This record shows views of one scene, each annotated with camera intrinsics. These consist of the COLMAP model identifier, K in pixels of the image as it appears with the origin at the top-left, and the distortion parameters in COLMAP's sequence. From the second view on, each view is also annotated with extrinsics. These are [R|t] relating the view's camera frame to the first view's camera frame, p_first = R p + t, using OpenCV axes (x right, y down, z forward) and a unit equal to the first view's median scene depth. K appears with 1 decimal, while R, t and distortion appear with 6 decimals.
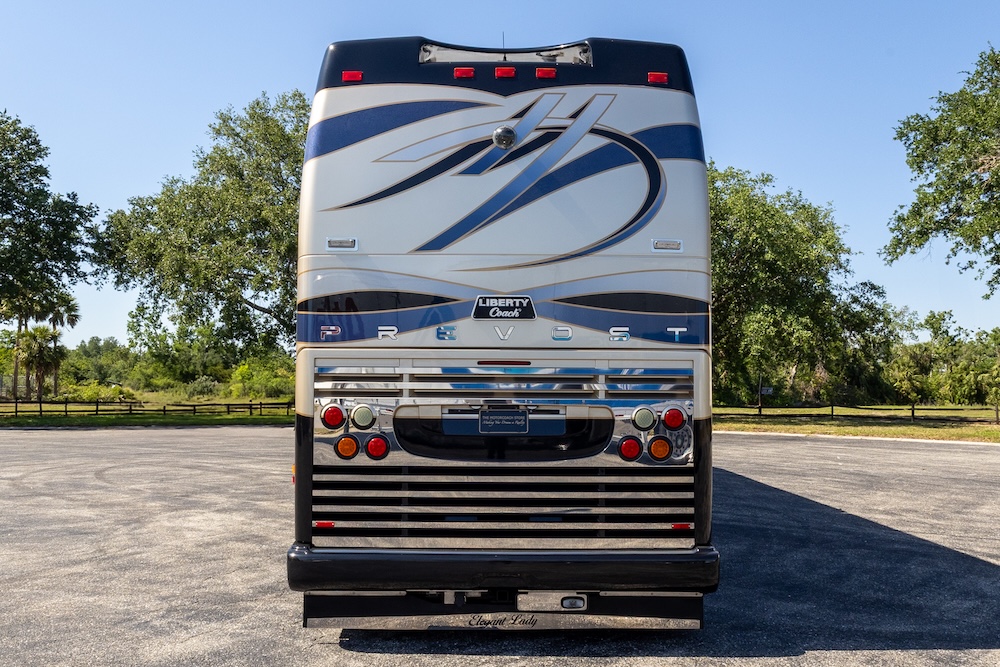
lens RADIAL K [[705.4, 0, 433.0], [0, 705.4, 371.0], [0, 0, 1]] dist [0.008890, 0.002219]
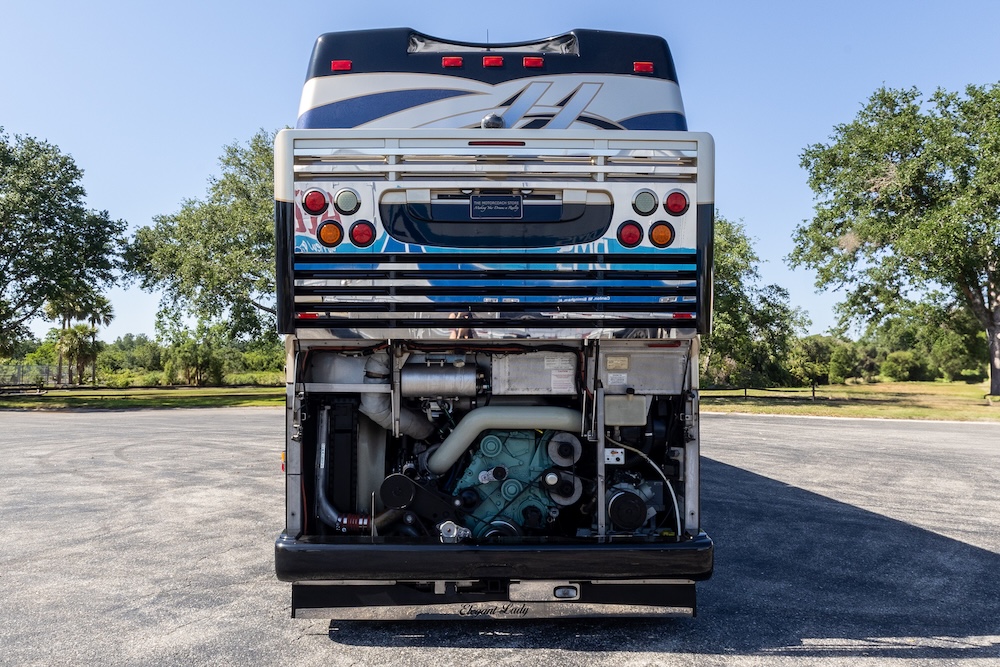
lens RADIAL K [[715.3, 0, 432.5], [0, 715.3, 336.6], [0, 0, 1]] dist [0.004919, 0.002549]
pose [[0.999911, -0.003116, 0.012988, 0.013284], [0.003488, 0.999583, -0.028663, -0.003309], [-0.012894, 0.028706, 0.999505, -0.125382]]
